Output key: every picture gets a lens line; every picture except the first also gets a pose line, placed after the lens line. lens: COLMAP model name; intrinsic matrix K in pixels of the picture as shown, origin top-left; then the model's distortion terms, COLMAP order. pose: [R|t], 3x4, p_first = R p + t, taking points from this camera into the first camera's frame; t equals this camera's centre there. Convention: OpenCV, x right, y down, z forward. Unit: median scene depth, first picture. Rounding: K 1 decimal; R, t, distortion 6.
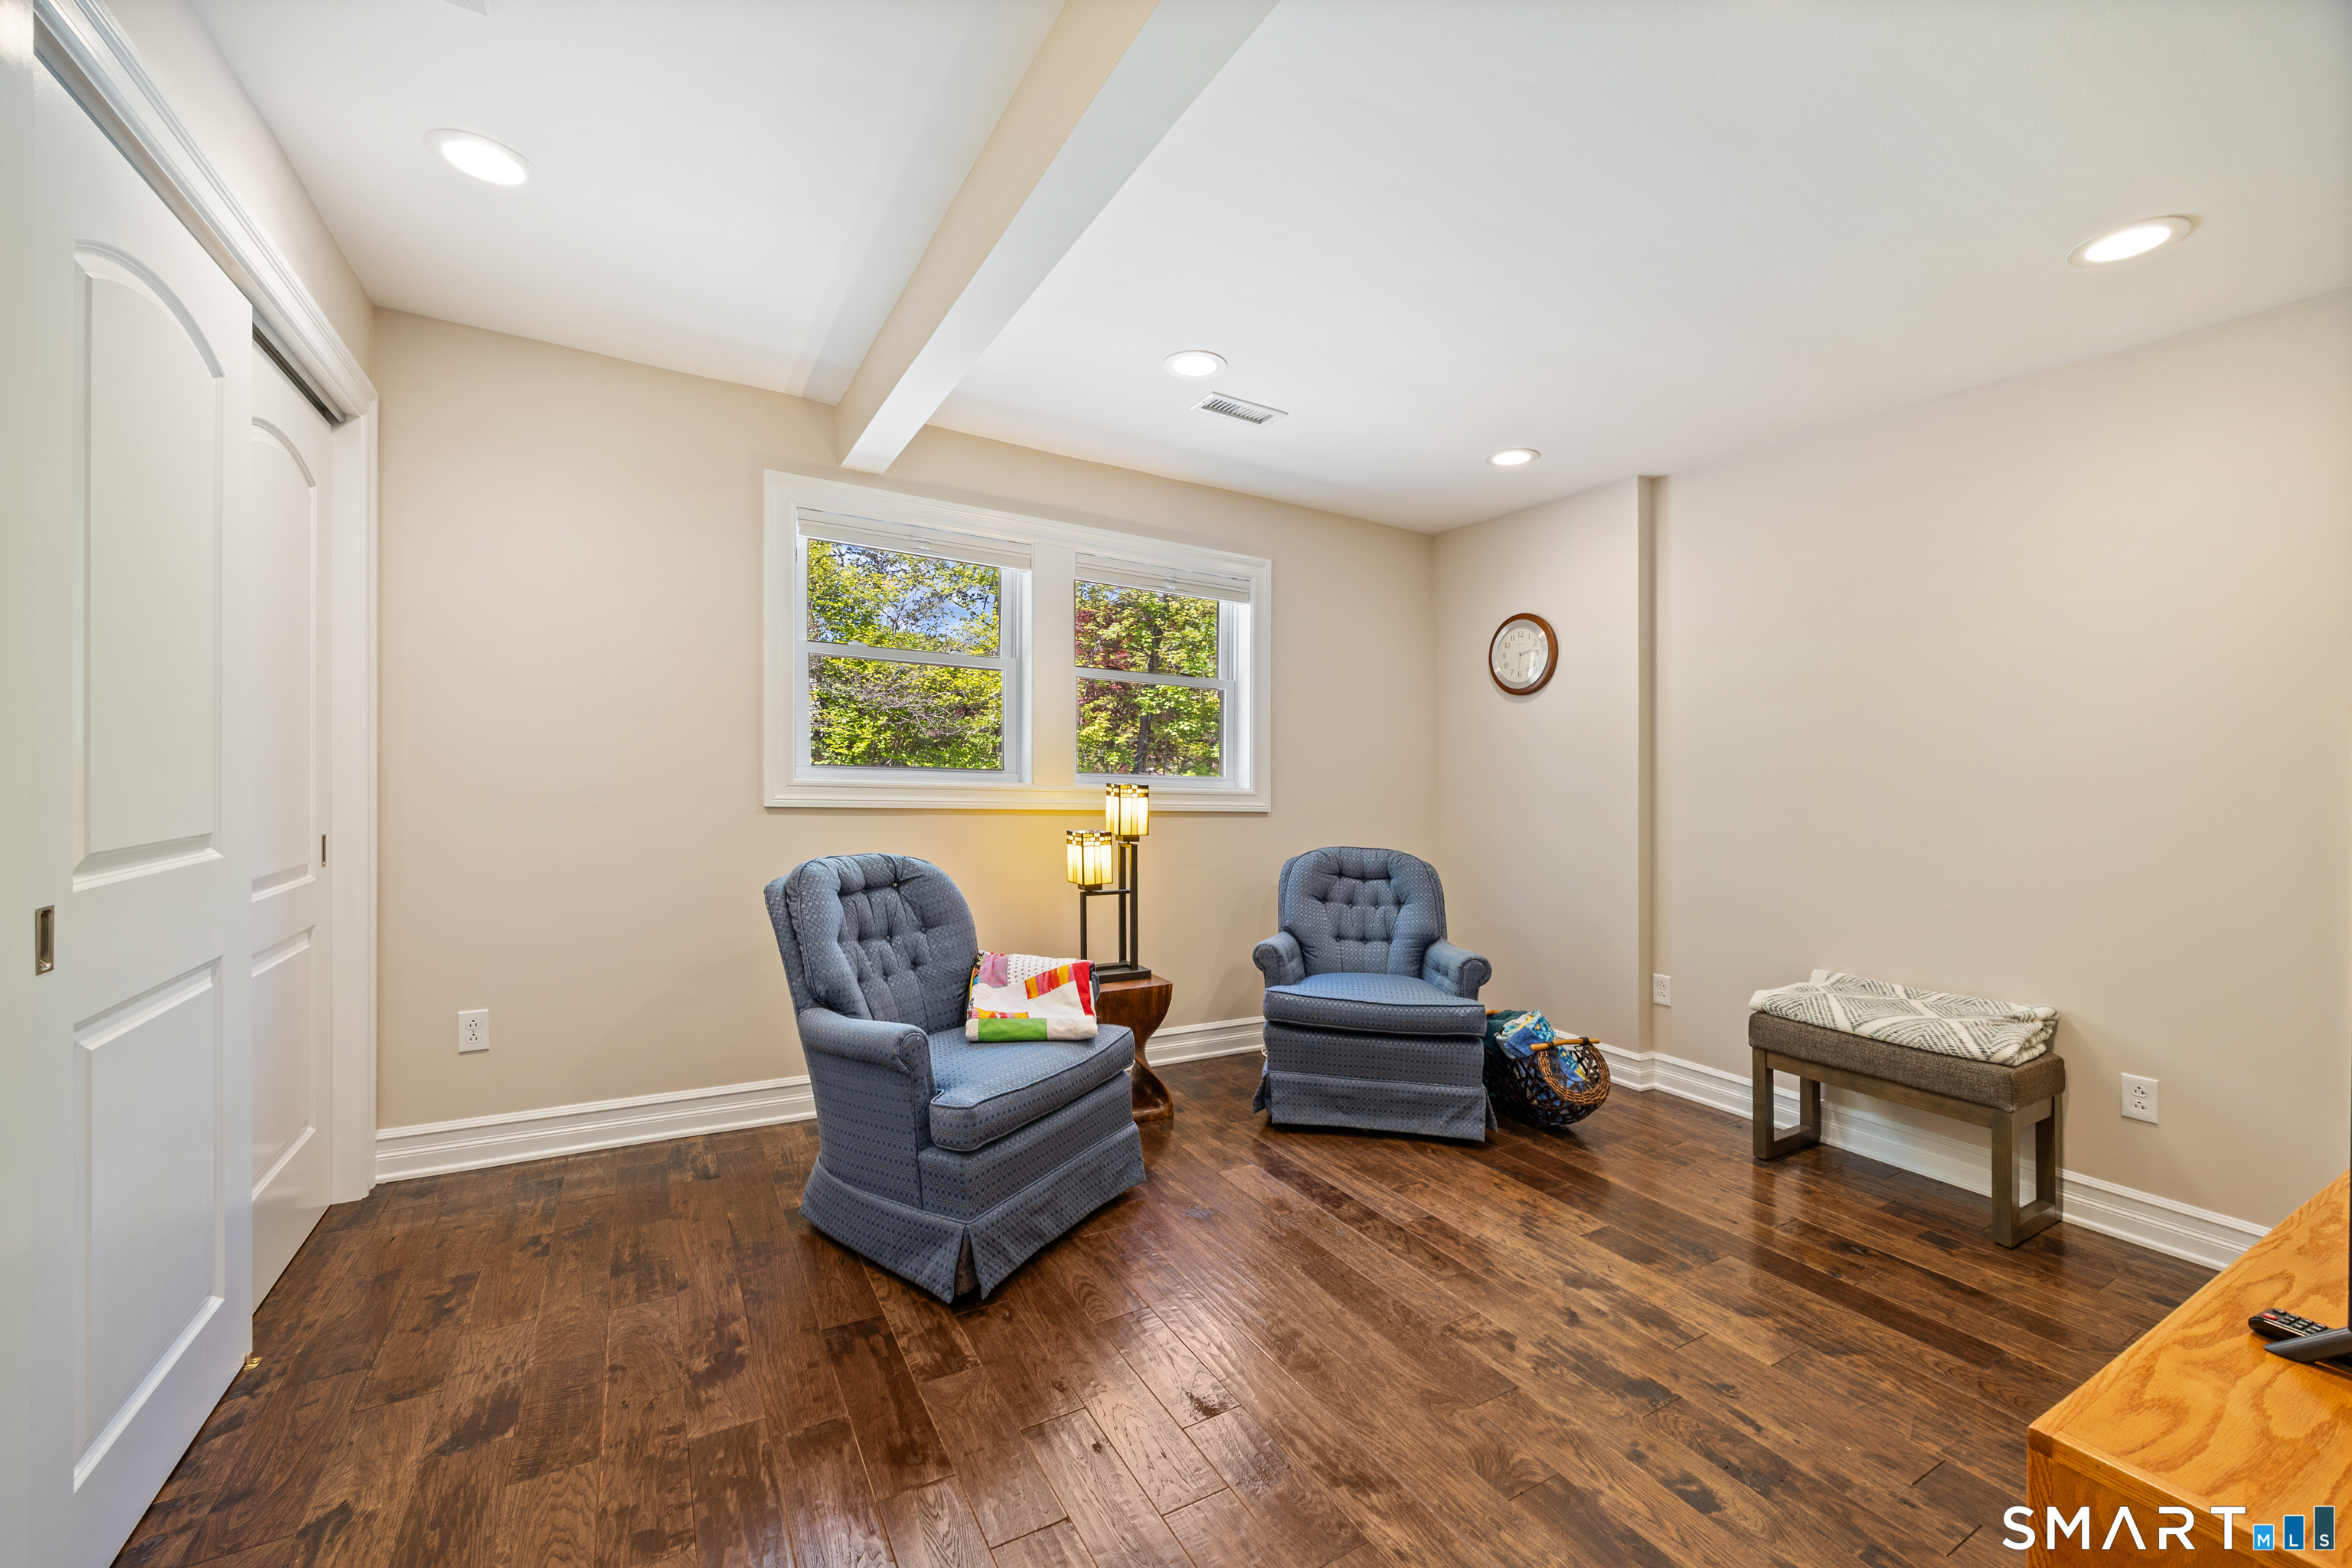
lens RADIAL K [[929.7, 0, 1178.7], [0, 929.7, 751.5], [0, 0, 1]] dist [-0.000222, -0.000081]
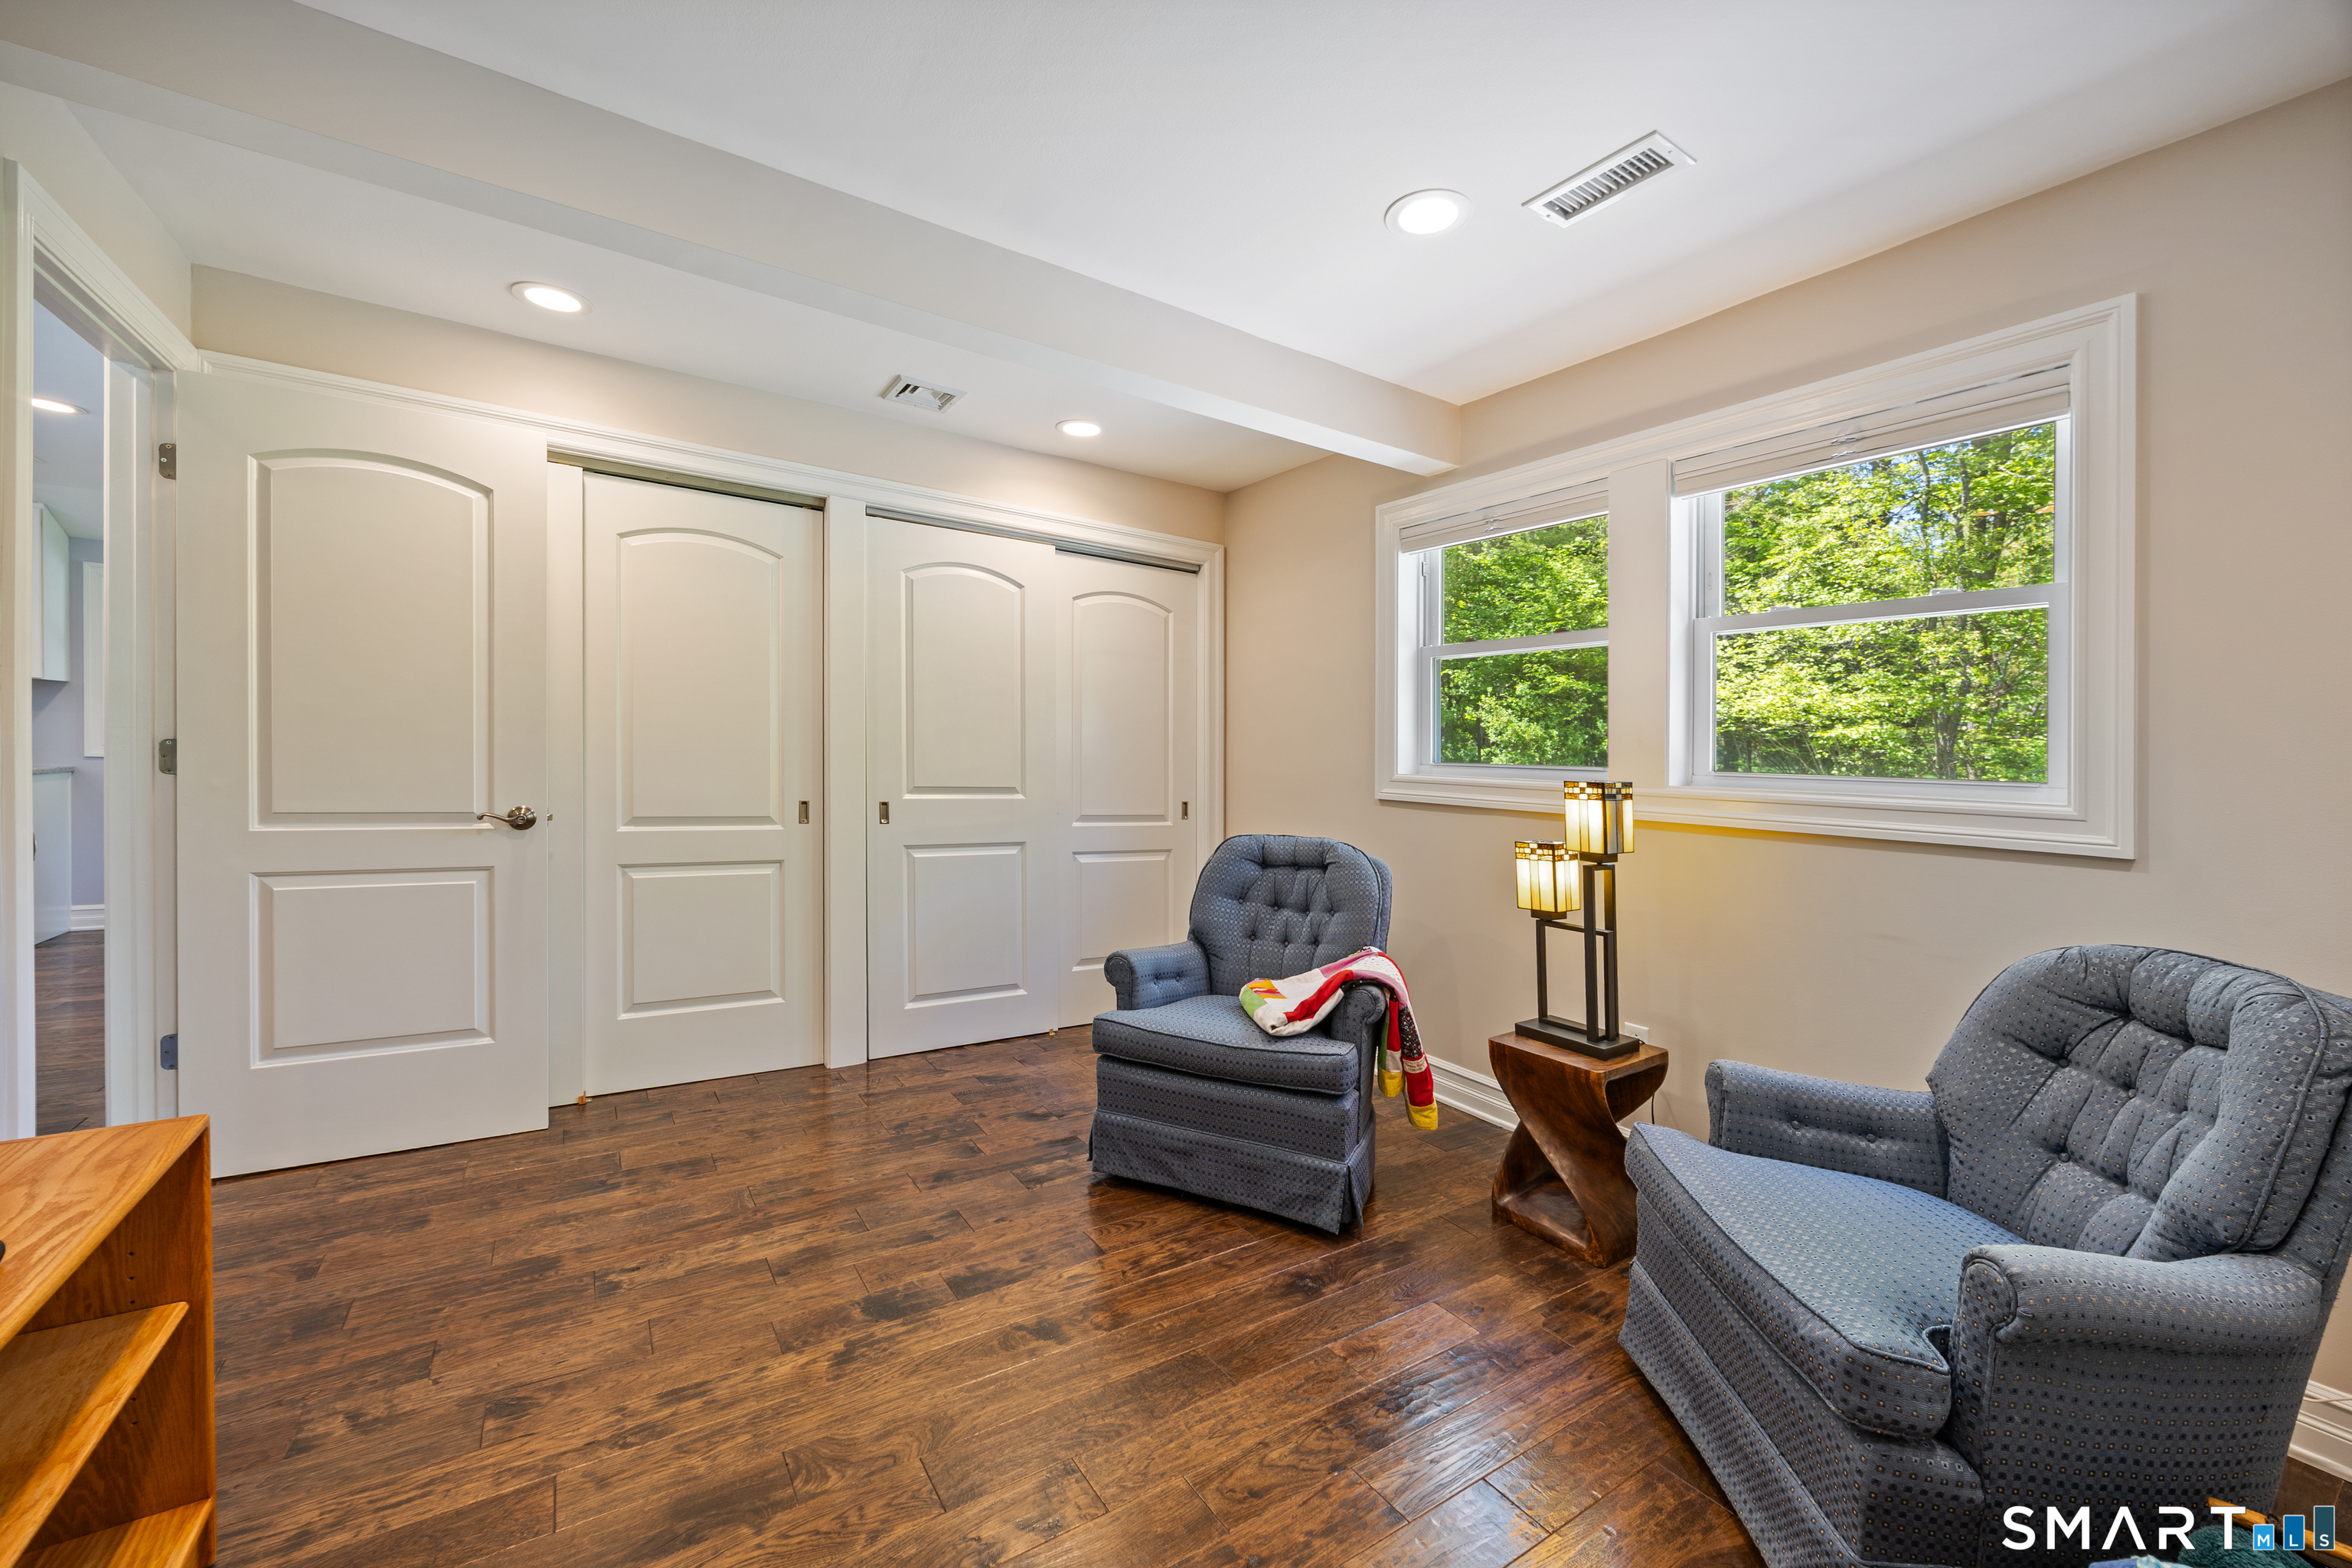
lens RADIAL K [[929.7, 0, 1176.2], [0, 929.7, 785.6], [0, 0, 1]] dist [-0.000222, -0.000081]
pose [[0.048457, 0.003316, -0.998820, 0.768578], [-0.004447, 0.999985, 0.003104, 0.044239], [0.998815, 0.004291, 0.048471, 0.765769]]
